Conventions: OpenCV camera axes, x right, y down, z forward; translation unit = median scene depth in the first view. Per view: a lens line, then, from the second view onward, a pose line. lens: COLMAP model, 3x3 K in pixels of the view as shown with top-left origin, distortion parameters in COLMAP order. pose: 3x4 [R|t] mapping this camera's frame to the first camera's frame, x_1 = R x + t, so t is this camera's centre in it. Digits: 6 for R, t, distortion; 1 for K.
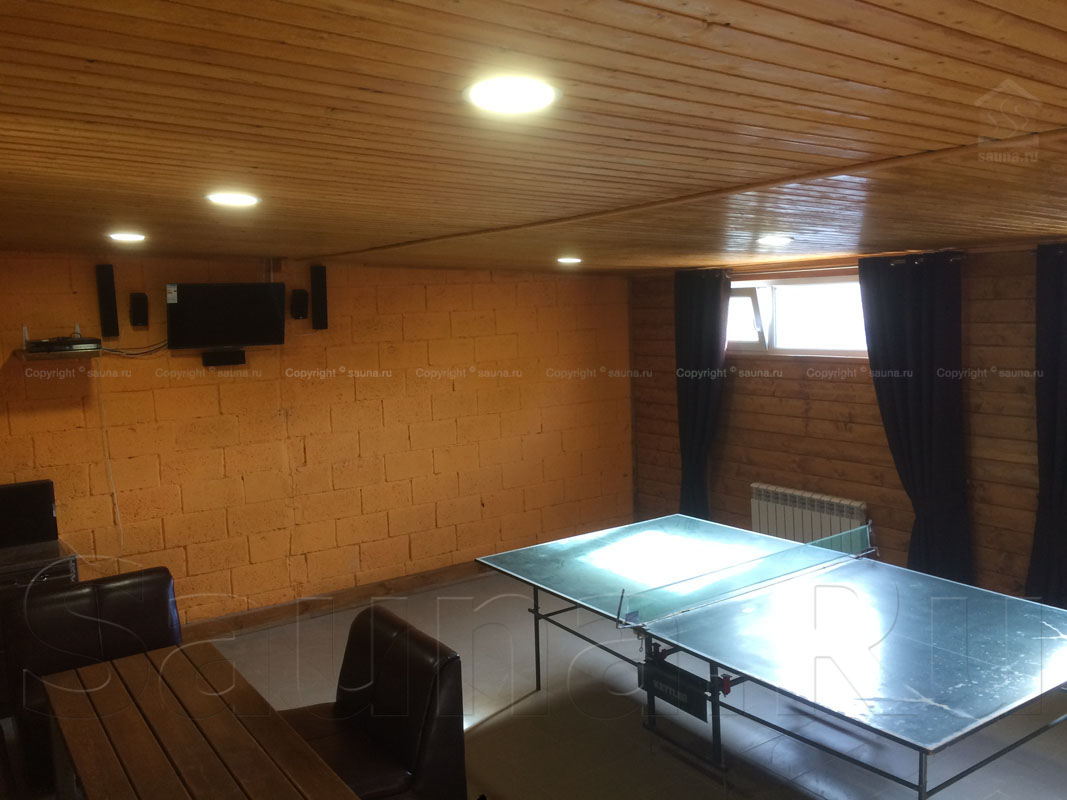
lens RADIAL K [[915.8, 0, 533.5], [0, 915.8, 400.0], [0, 0, 1]] dist [0.077323, -0.113105]
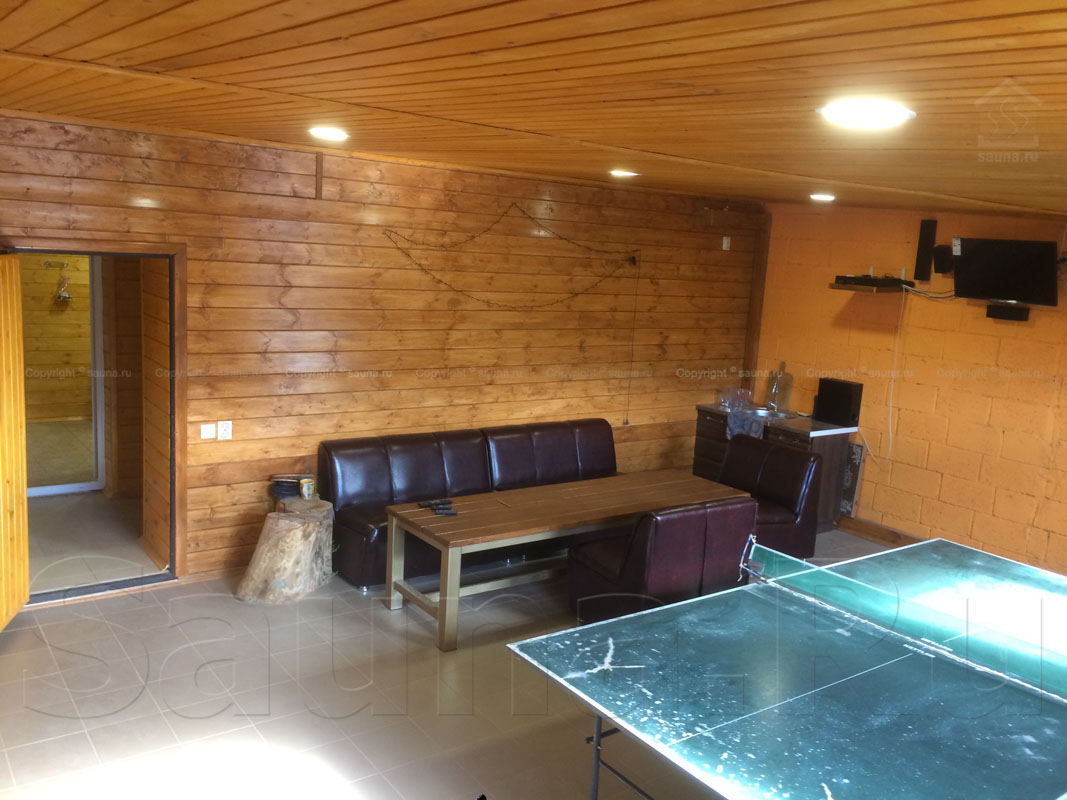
lens RADIAL K [[915.8, 0, 533.5], [0, 915.8, 400.0], [0, 0, 1]] dist [0.077323, -0.113105]
pose [[0.032404, 0.209901, -0.977186, 0.735192], [-0.170541, 0.964522, 0.201525, -0.075137], [0.984818, 0.160120, 0.067051, 0.451426]]
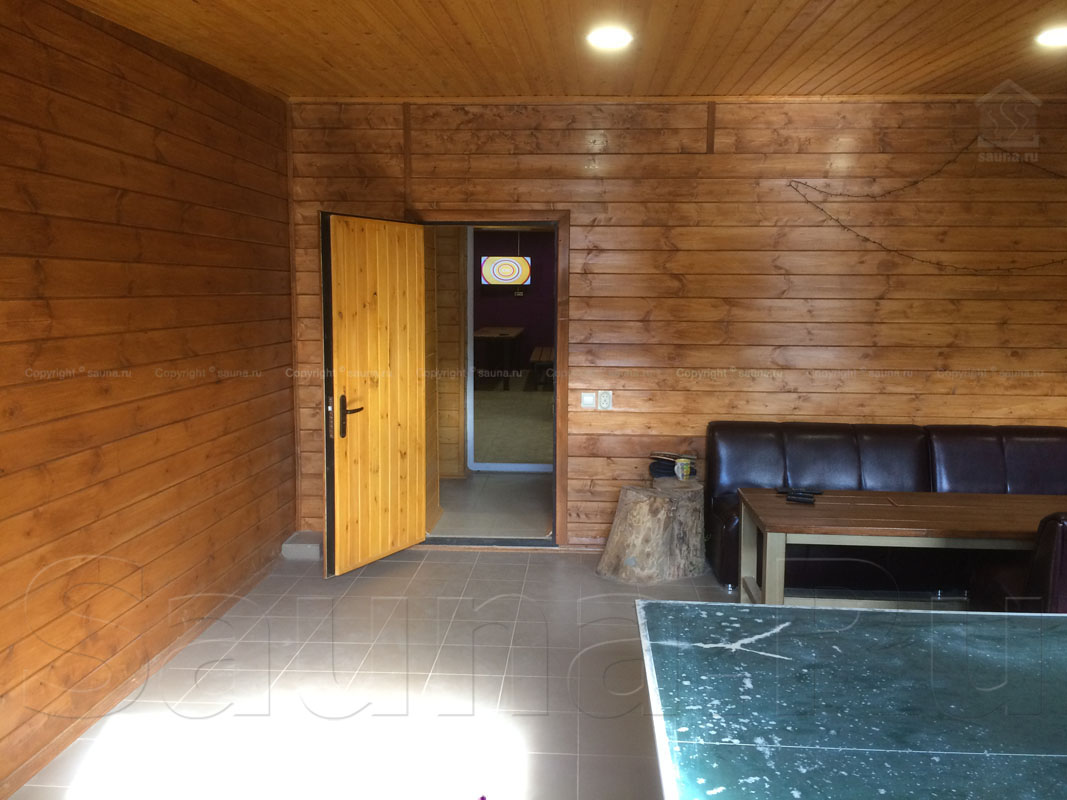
lens RADIAL K [[915.8, 0, 533.5], [0, 915.8, 400.0], [0, 0, 1]] dist [0.077323, -0.113105]
pose [[-0.607179, 0.131827, -0.783553, 0.566169], [-0.069389, 0.973576, 0.217567, 0.006351], [0.791530, 0.186472, -0.581987, 0.692002]]
